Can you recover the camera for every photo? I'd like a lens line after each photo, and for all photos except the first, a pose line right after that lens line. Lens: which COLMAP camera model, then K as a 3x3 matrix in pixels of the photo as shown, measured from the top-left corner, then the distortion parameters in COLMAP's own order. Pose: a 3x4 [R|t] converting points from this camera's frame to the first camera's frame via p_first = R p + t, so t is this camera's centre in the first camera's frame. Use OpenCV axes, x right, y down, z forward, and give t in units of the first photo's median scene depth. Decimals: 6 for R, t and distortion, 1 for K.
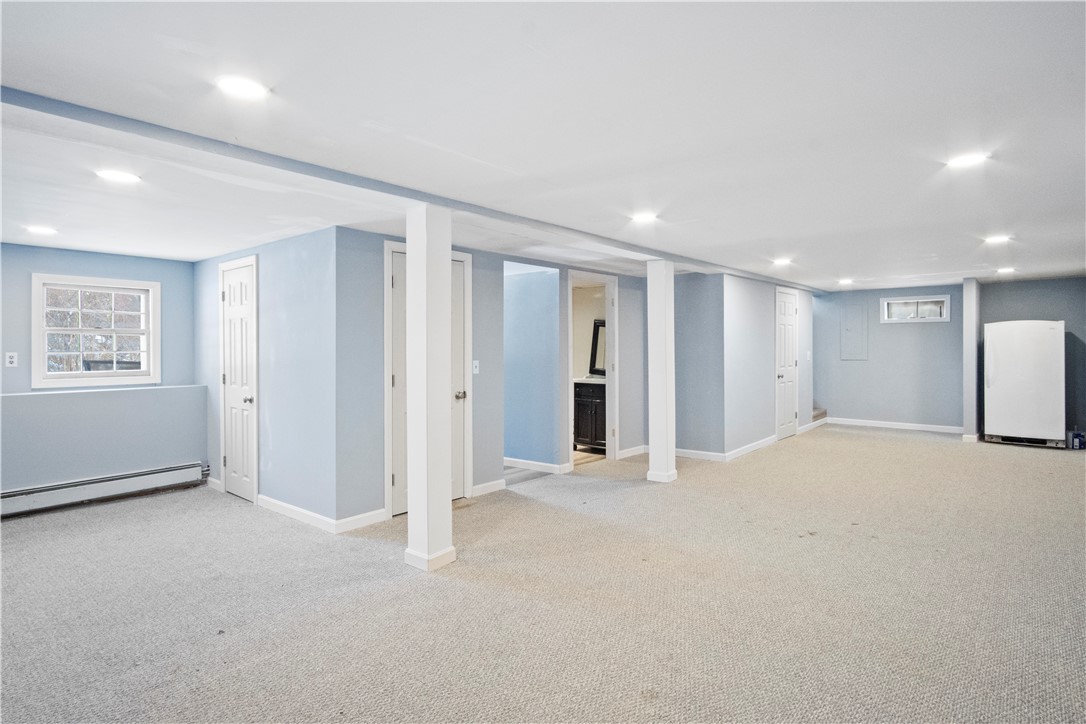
lens RADIAL K [[581.2, 0, 533.1], [0, 581.2, 358.4], [0, 0, 1]] dist [-0.010648, -0.000719]
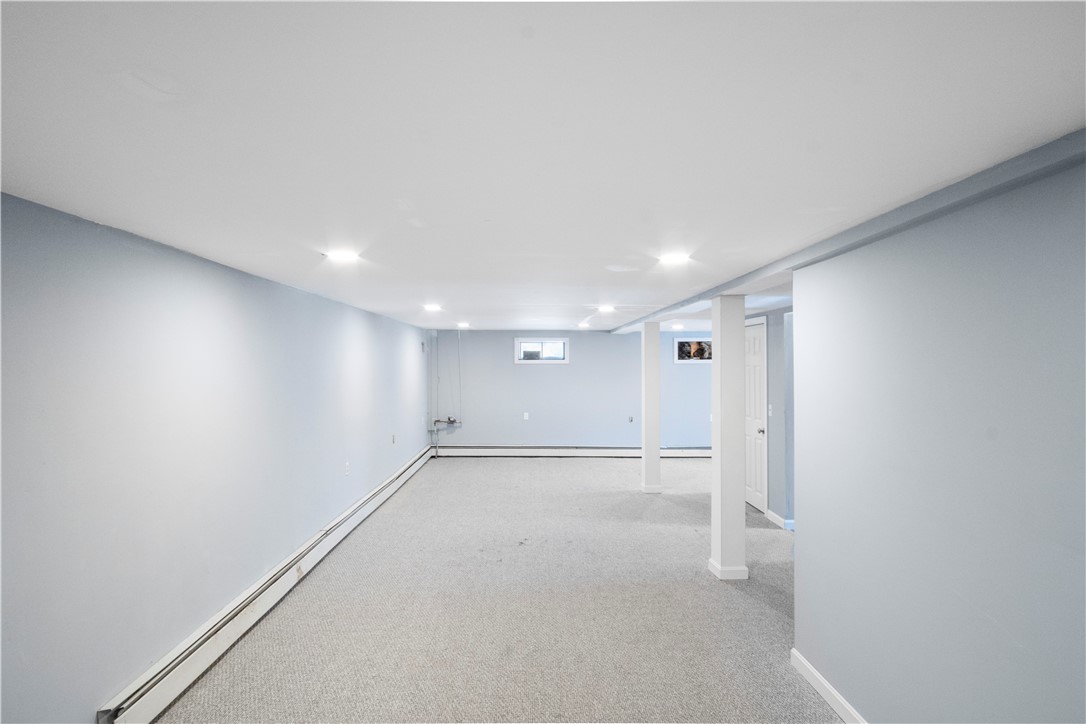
lens RADIAL K [[599.4, 0, 546.0], [0, 599.4, 359.6], [0, 0, 1]] dist [-0.007545, 0.002757]
pose [[-0.775817, 0.003746, -0.630947, 1.179065], [-0.007662, 0.999853, 0.015357, -0.116166], [0.630911, 0.016748, -0.775674, 1.902120]]
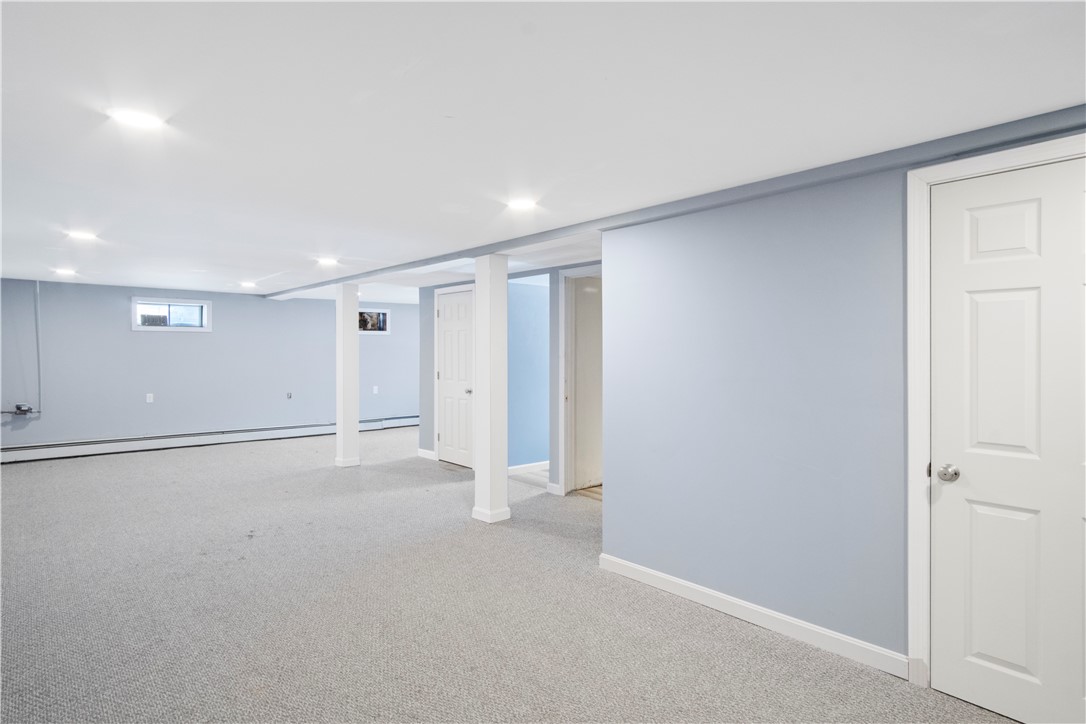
lens RADIAL K [[599.4, 0, 546.0], [0, 599.4, 359.6], [0, 0, 1]] dist [-0.007545, 0.002757]
pose [[-0.154576, 0.016429, -0.987844, 1.352967], [-0.019299, 0.999621, 0.019645, -0.045014], [0.987792, 0.022101, -0.154200, 1.560188]]
